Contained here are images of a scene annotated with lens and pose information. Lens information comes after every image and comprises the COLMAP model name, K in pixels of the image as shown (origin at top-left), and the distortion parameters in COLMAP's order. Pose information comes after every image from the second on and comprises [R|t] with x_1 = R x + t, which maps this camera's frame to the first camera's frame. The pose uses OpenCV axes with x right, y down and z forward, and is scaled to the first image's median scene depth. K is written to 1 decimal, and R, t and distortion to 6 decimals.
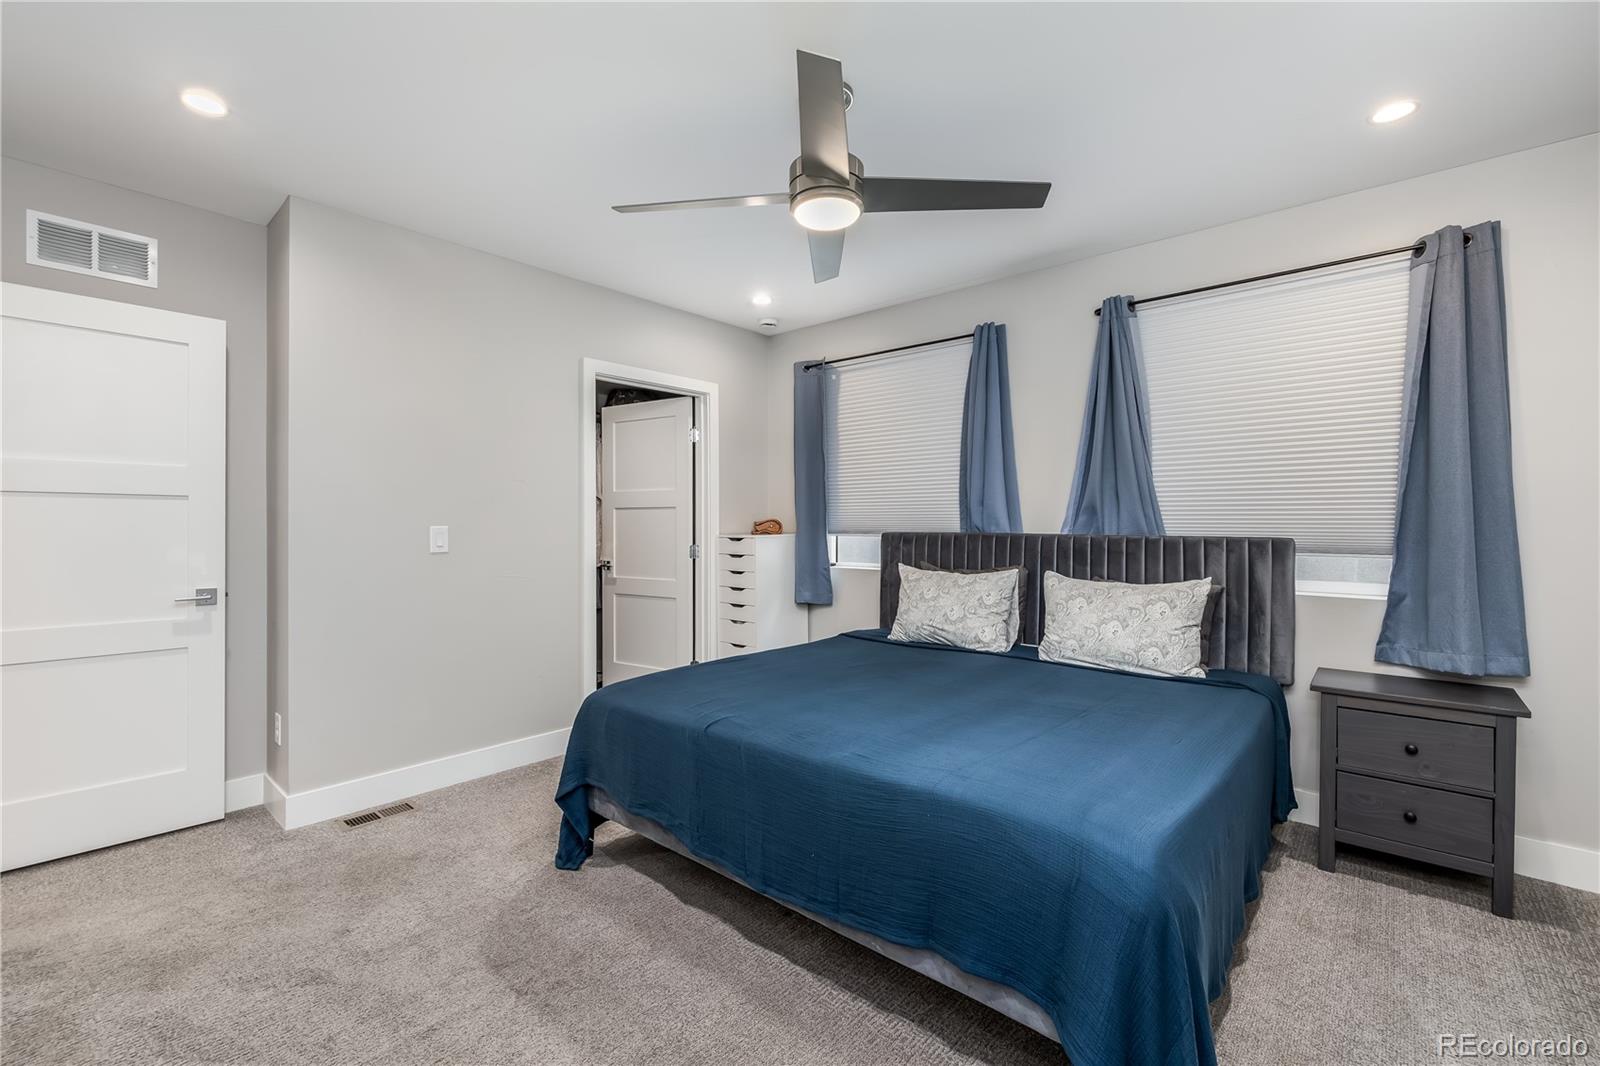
lens RADIAL K [[673.7, 0, 795.2], [0, 673.7, 532.5], [0, 0, 1]] dist [-0.002339, 0.000265]
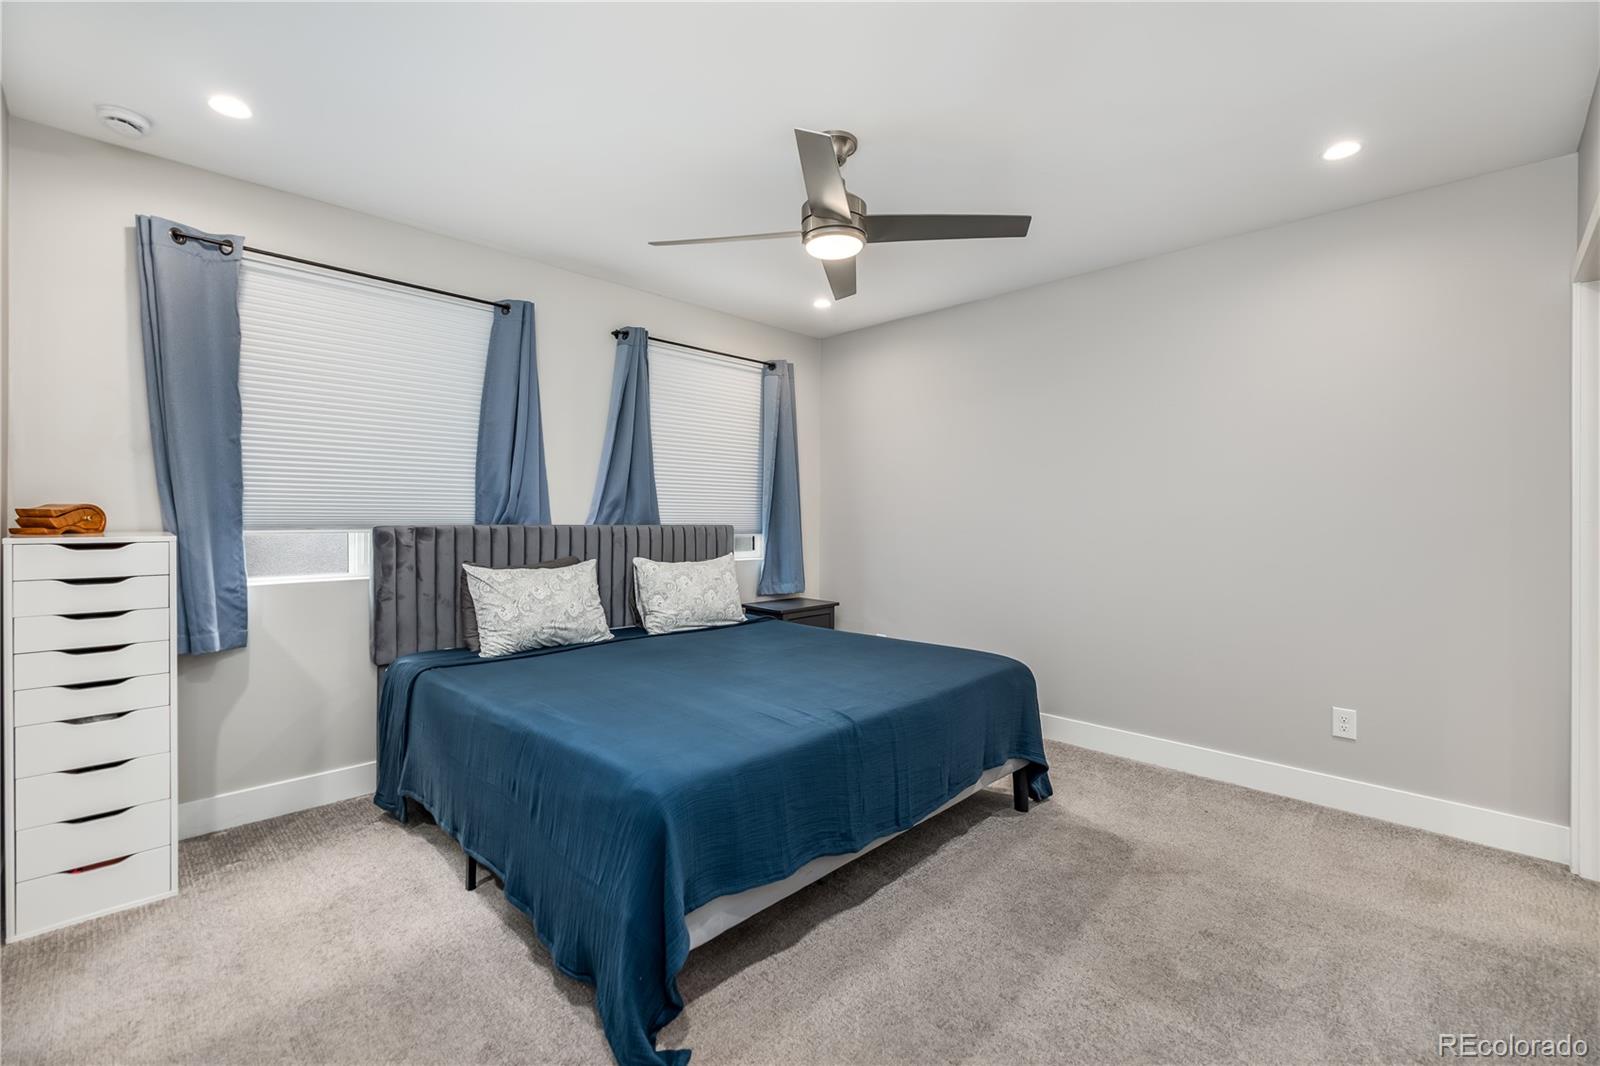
lens RADIAL K [[673.7, 0, 795.1], [0, 673.7, 524.0], [0, 0, 1]] dist [-0.002339, 0.000265]
pose [[0.073010, -0.012192, 0.997257, -0.693413], [0.006385, 0.999910, 0.011757, -0.010256], [-0.997311, 0.005509, 0.073082, 0.618167]]
